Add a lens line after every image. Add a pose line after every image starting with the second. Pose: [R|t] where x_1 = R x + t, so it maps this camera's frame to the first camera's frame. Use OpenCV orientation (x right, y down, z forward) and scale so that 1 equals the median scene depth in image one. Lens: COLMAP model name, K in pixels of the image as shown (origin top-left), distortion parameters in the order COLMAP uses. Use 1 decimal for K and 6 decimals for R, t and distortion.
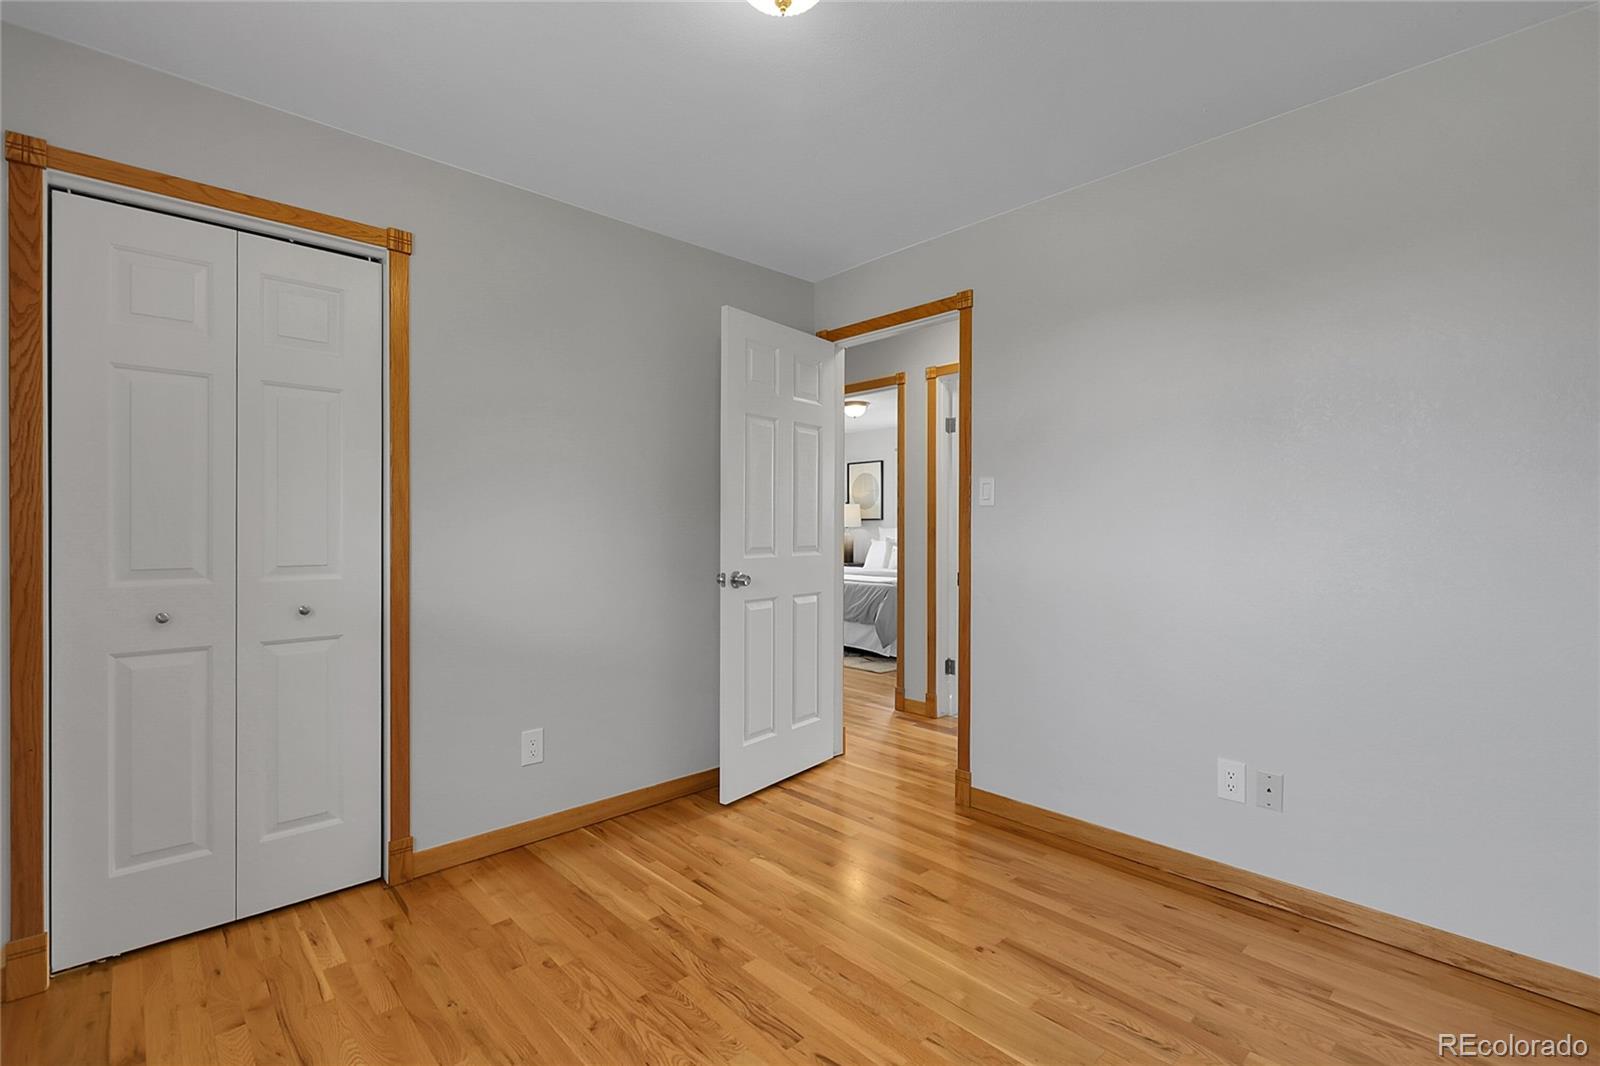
lens RADIAL K [[727.1, 0, 803.6], [0, 727.1, 531.6], [0, 0, 1]] dist [-0.005681, -0.000186]
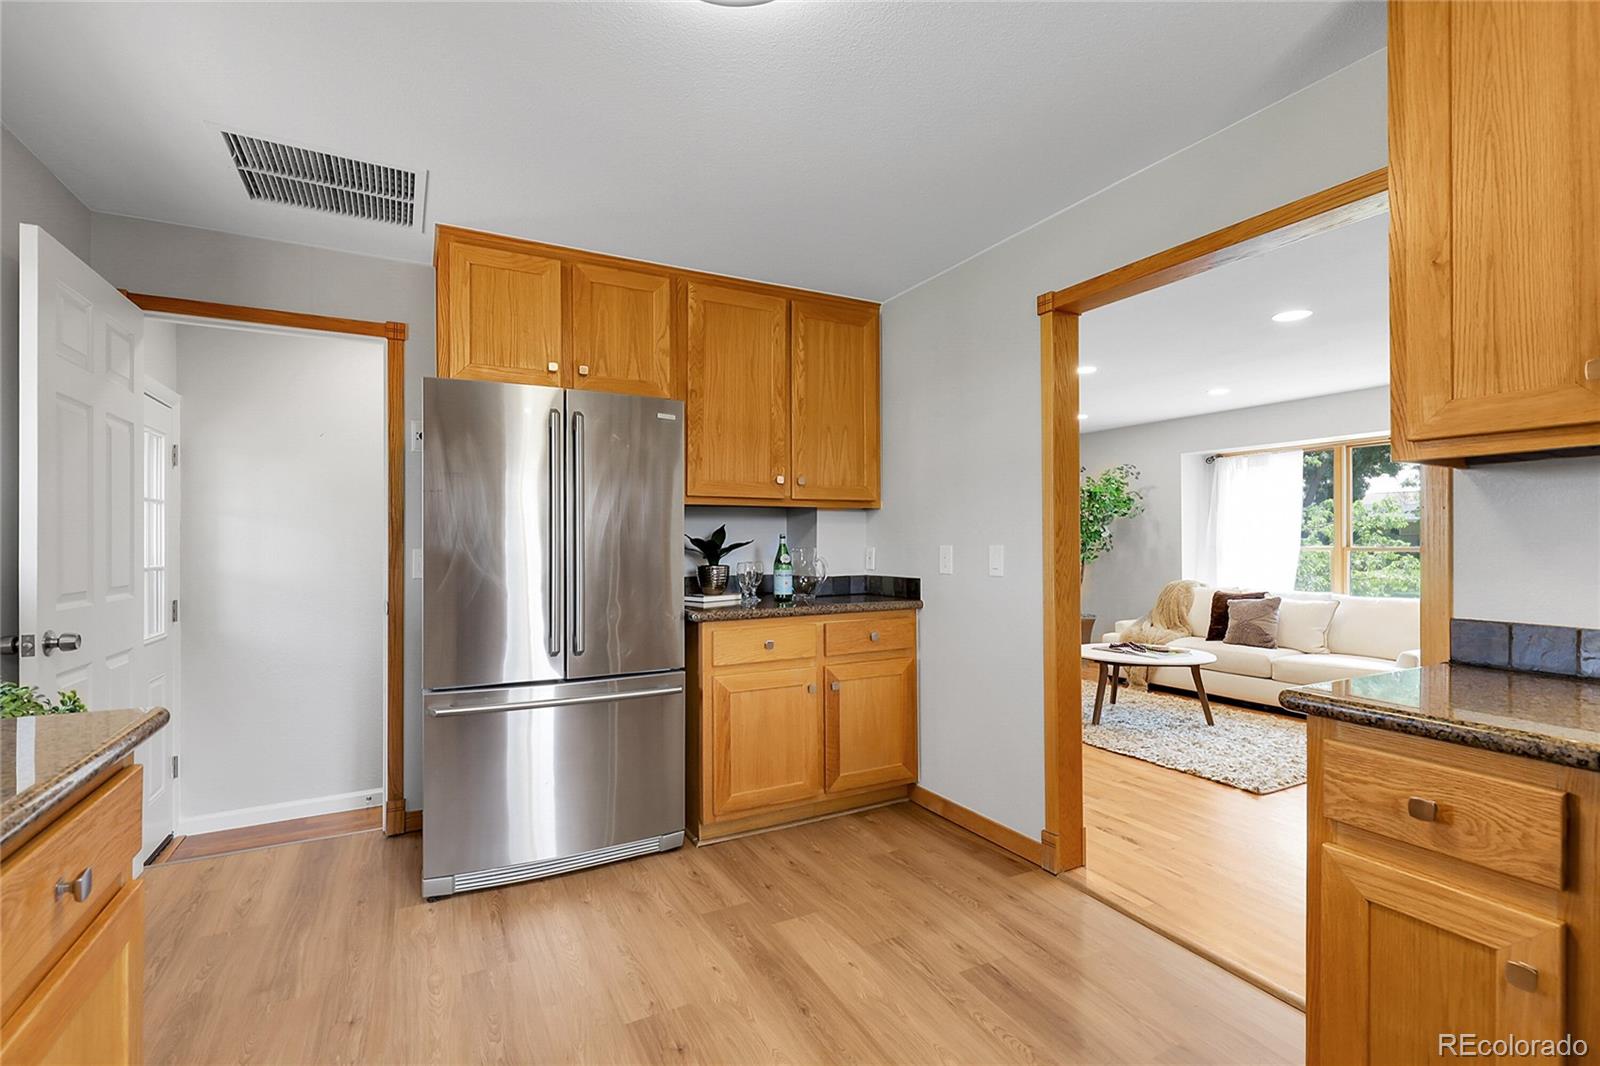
lens RADIAL K [[728.2, 0, 803.9], [0, 728.2, 535.7], [0, 0, 1]] dist [0.002279, -0.000256]
pose [[0.264642, 0.002517, 0.964344, -0.550153], [0.008256, 0.999954, -0.004875, -0.022290], [-0.964311, 0.009251, 0.264609, 0.166980]]
